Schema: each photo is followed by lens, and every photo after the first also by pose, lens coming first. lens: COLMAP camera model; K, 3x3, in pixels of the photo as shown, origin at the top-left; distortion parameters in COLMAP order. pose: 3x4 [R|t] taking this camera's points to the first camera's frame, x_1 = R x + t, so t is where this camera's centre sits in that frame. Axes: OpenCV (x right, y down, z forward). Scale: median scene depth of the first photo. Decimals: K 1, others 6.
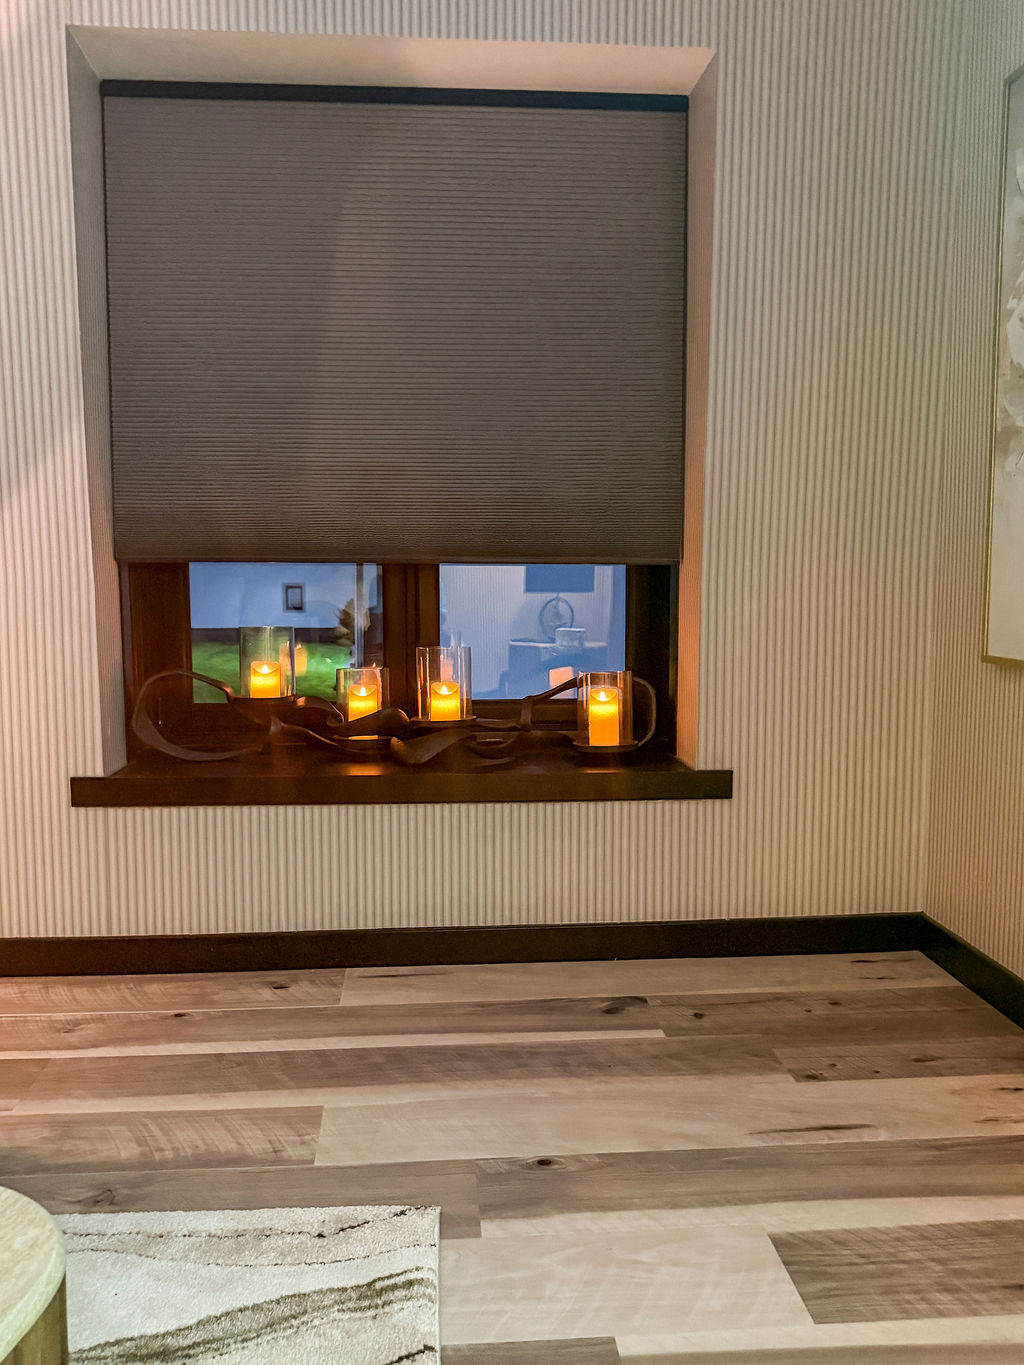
lens RADIAL K [[1119.7, 0, 512.0], [0, 1119.7, 682.5], [0, 0, 1]] dist [0.002998, 0.002129]
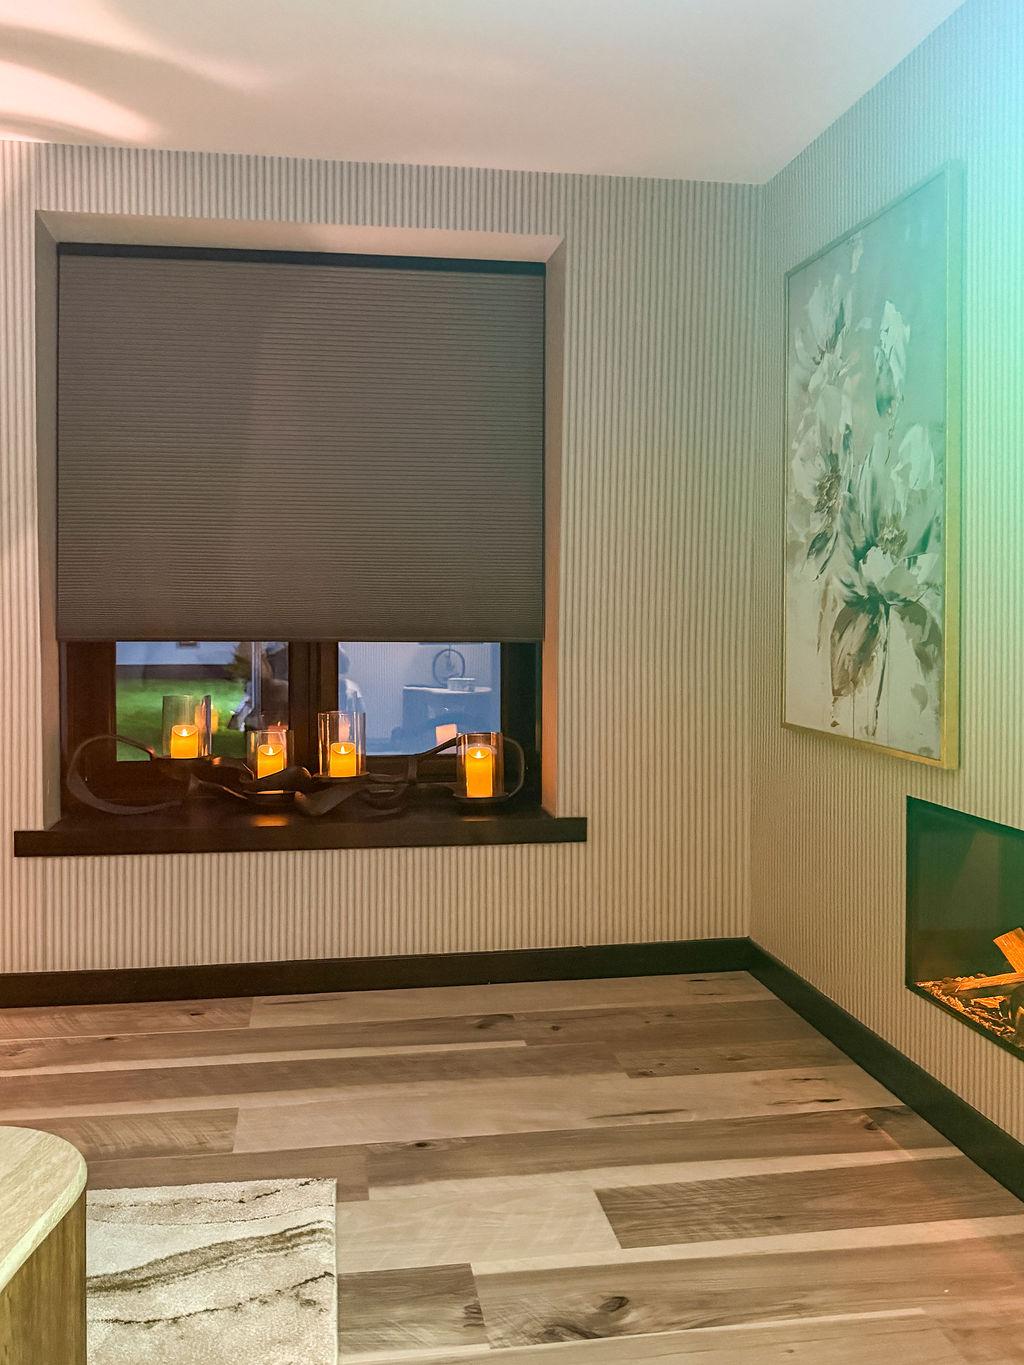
lens RADIAL K [[1079.7, 0, 487.1], [0, 1079.7, 634.1], [0, 0, 1]] dist [0.028306, -0.071766]
pose [[0.997304, 0.001547, 0.073358, 0.008926], [0.004529, 0.996574, -0.082586, -0.024830], [-0.073234, 0.082696, 0.993880, -0.170162]]
